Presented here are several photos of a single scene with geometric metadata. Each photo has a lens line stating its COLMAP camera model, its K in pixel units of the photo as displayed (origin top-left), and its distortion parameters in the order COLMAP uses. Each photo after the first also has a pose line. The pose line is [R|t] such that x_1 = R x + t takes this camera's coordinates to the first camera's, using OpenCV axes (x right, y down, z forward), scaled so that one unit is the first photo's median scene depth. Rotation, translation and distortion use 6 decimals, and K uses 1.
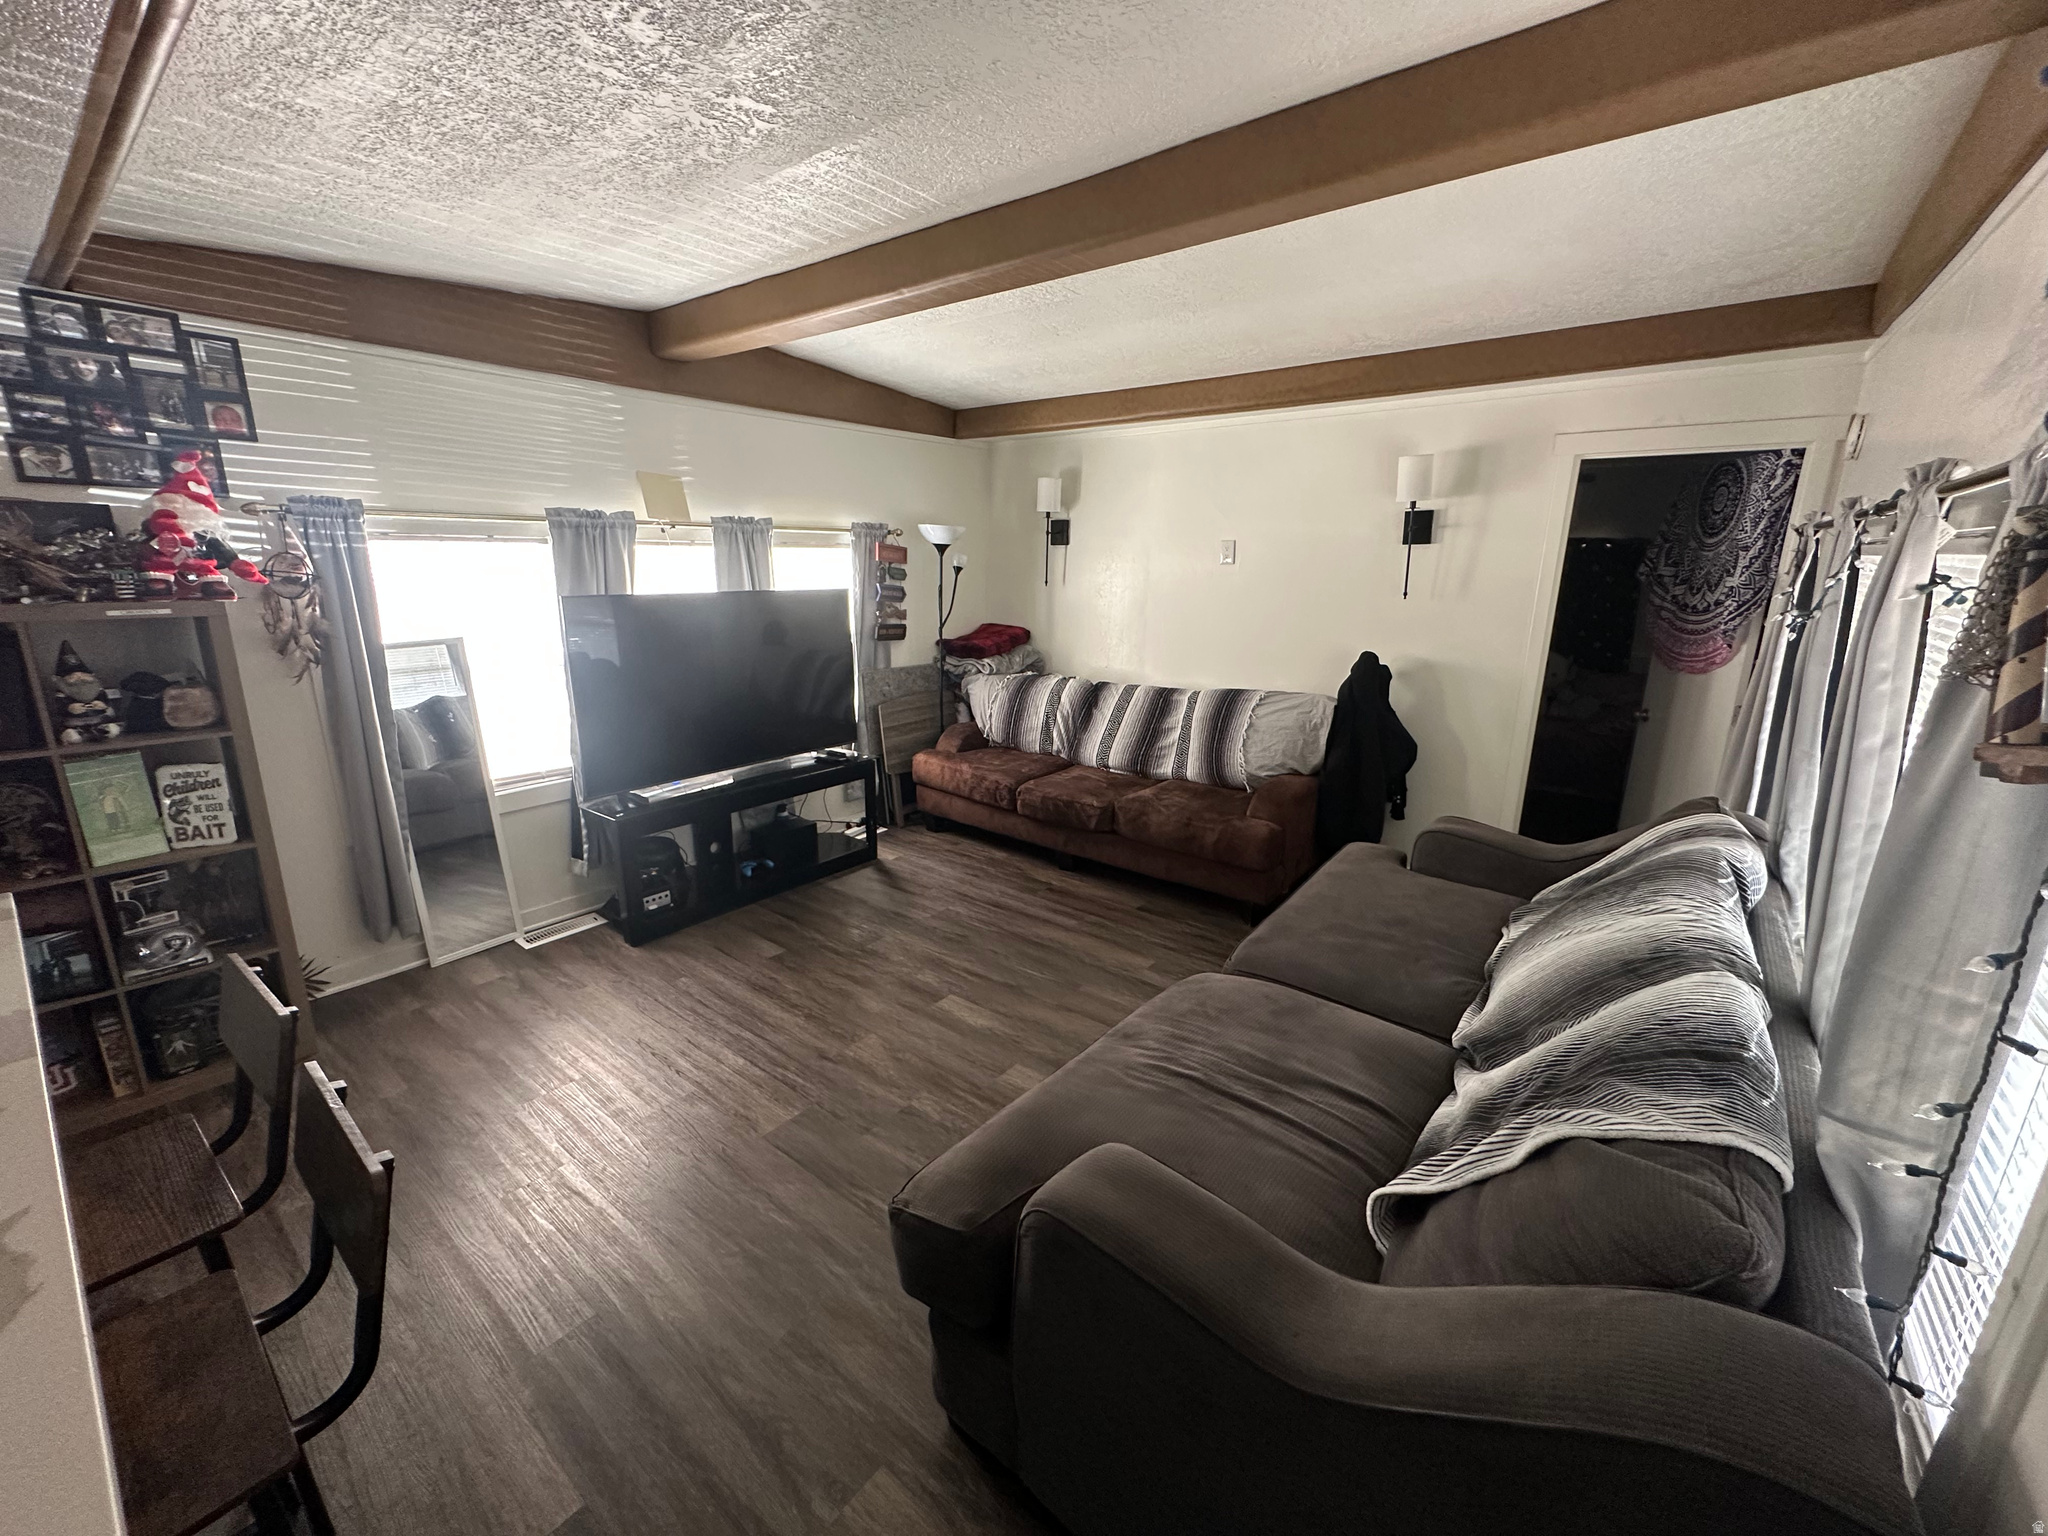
lens RADIAL K [[804.7, 0, 1037.3], [0, 804.7, 763.2], [0, 0, 1]] dist [-0.020554, 0.001608]
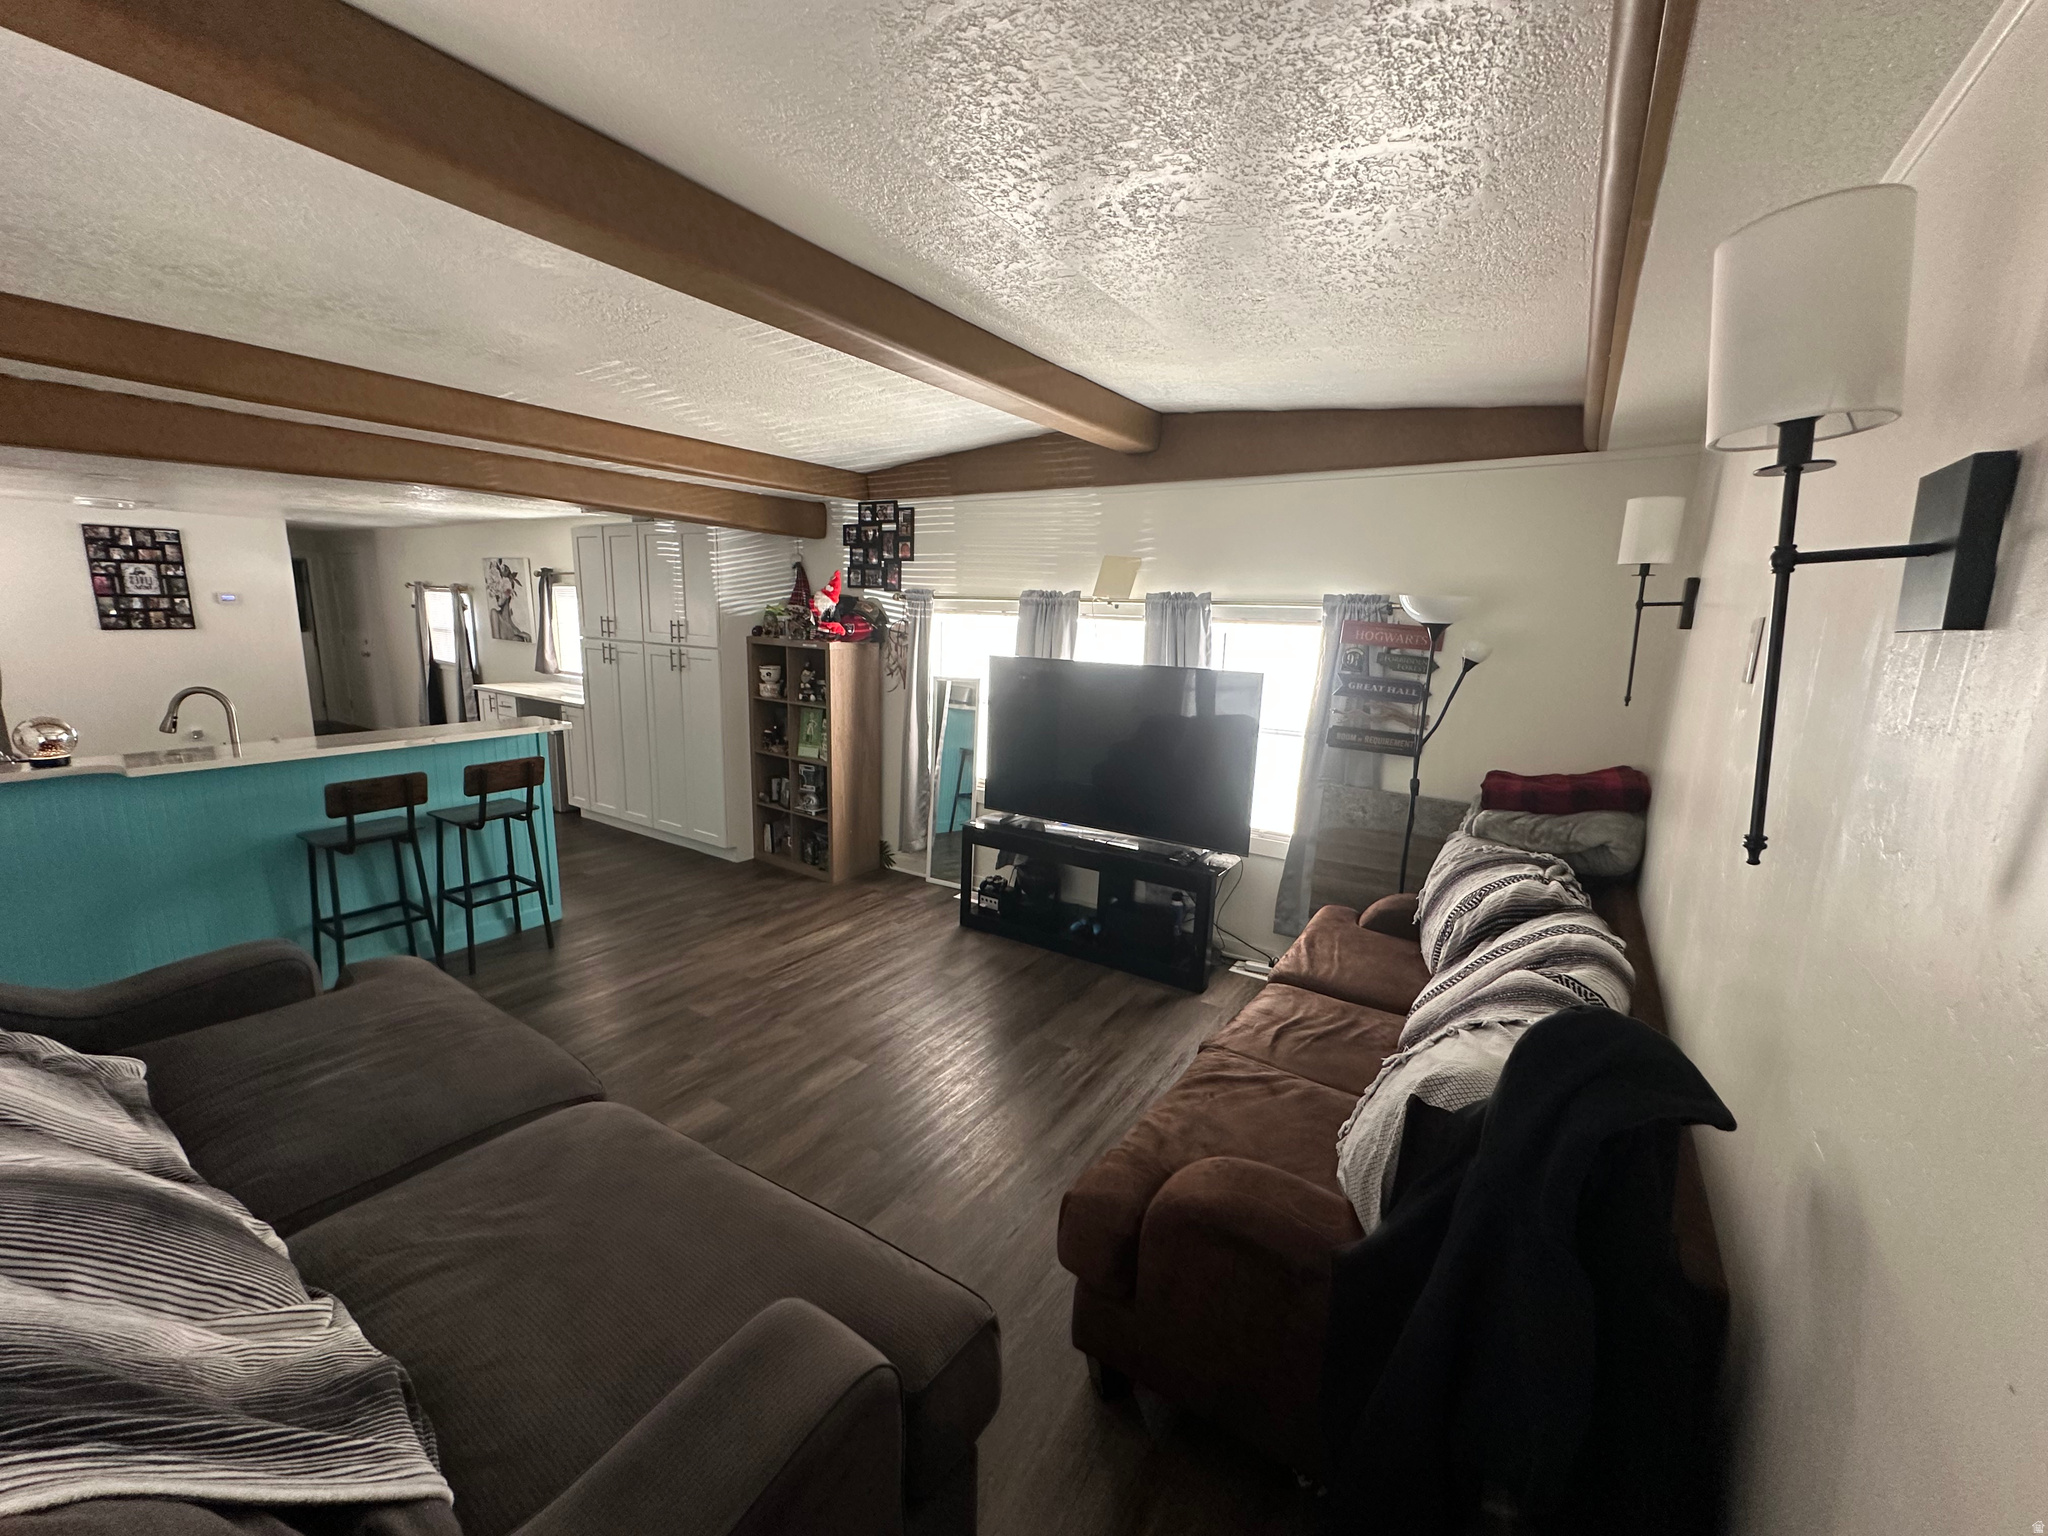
lens RADIAL K [[804.7, 0, 1035.8], [0, 804.7, 771.7], [0, 0, 1]] dist [-0.020554, 0.001608]
pose [[0.084357, 0.175858, -0.980794, 0.942633], [-0.277051, 0.949630, 0.146442, -0.293498], [0.957145, 0.259377, 0.128829, 1.153106]]
